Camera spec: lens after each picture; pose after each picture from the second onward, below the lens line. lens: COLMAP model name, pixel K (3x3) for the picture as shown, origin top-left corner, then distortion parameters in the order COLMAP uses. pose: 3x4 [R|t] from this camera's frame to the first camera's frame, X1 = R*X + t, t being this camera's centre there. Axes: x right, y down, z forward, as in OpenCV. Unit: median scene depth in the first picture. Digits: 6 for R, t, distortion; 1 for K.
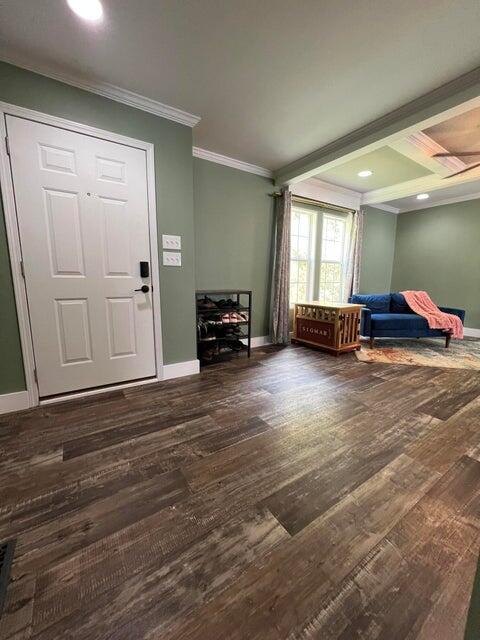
lens RADIAL K [[255.7, 0, 240.0], [0, 255.7, 320.0], [0, 0, 1]] dist [-0.001827, -0.000175]
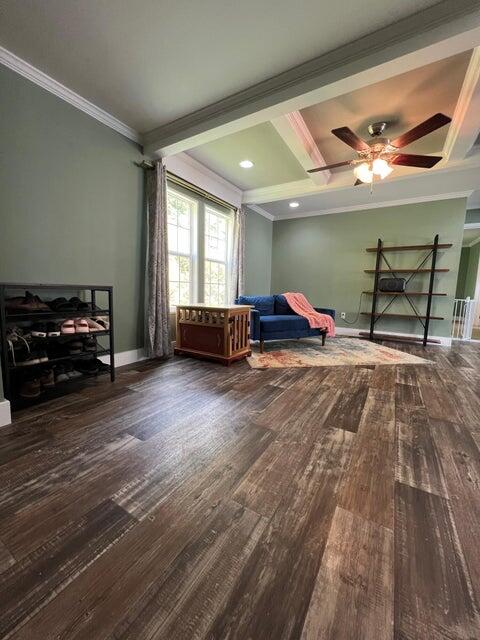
lens RADIAL K [[255.7, 0, 240.0], [0, 255.7, 320.0], [0, 0, 1]] dist [-0.001827, -0.000175]
pose [[0.903574, -0.033831, 0.427094, 0.052901], [0.048755, 0.998521, -0.024053, 0.011313], [-0.425648, 0.042556, 0.903887, 0.196220]]
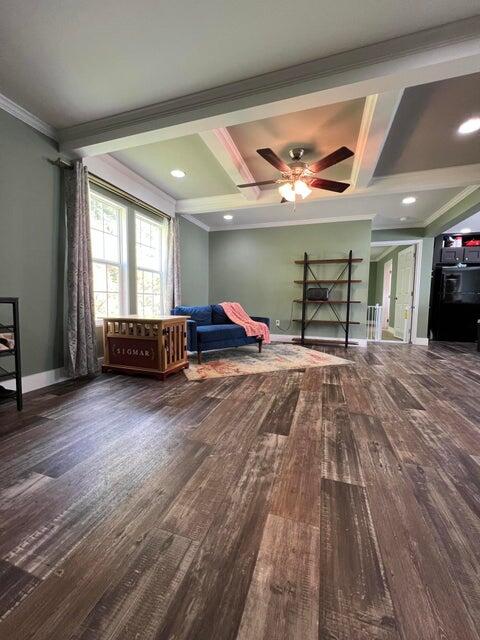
lens RADIAL K [[255.7, 0, 240.0], [0, 255.7, 320.0], [0, 0, 1]] dist [-0.001827, -0.000175]
pose [[0.782833, -0.042599, 0.620772, 0.070924], [0.089756, 0.994951, -0.044911, 0.010422], [-0.615725, 0.090875, 0.782704, 0.191932]]
